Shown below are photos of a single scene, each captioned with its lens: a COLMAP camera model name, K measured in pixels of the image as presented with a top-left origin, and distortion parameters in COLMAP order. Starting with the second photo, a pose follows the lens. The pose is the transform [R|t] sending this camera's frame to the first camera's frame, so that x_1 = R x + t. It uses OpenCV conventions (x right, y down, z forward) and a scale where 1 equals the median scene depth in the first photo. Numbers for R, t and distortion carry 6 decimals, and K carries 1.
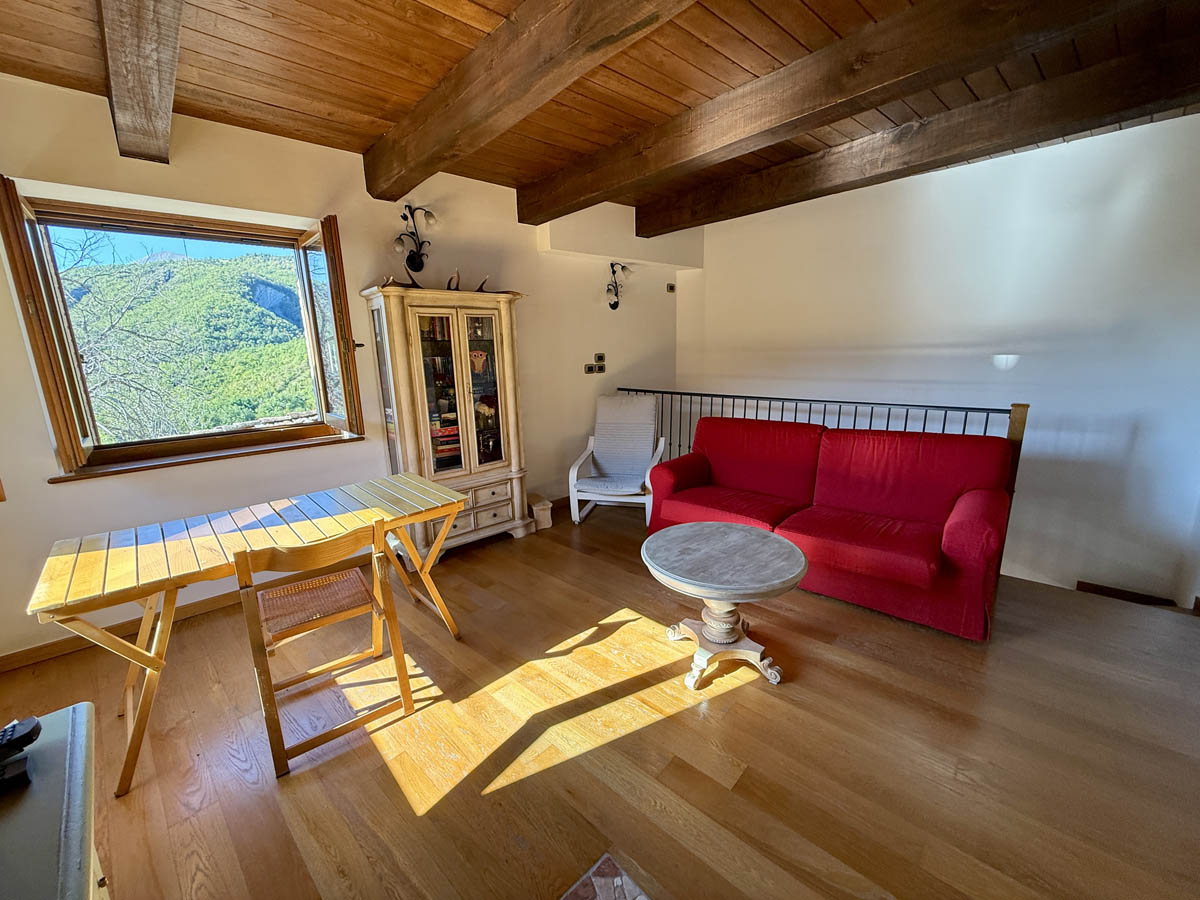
lens RADIAL K [[479.5, 0, 597.8], [0, 479.5, 449.9], [0, 0, 1]] dist [-0.000708, 0.000021]
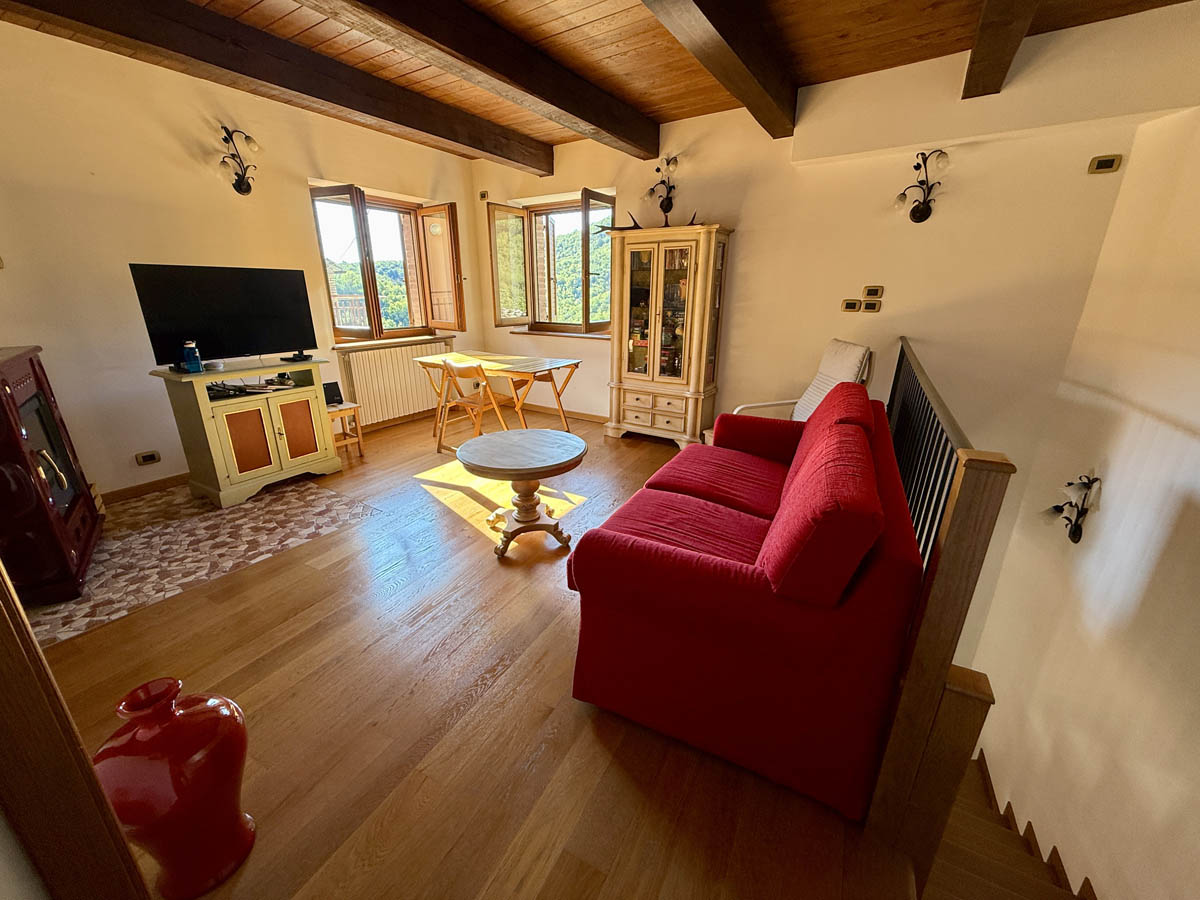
lens RADIAL K [[479.5, 0, 596.5], [0, 479.5, 451.0], [0, 0, 1]] dist [-0.000708, 0.000021]
pose [[0.253003, 0.336884, -0.906917, 0.865360], [-0.206803, 0.934581, 0.289468, -0.108012], [0.945104, 0.114317, 0.306120, 0.481917]]
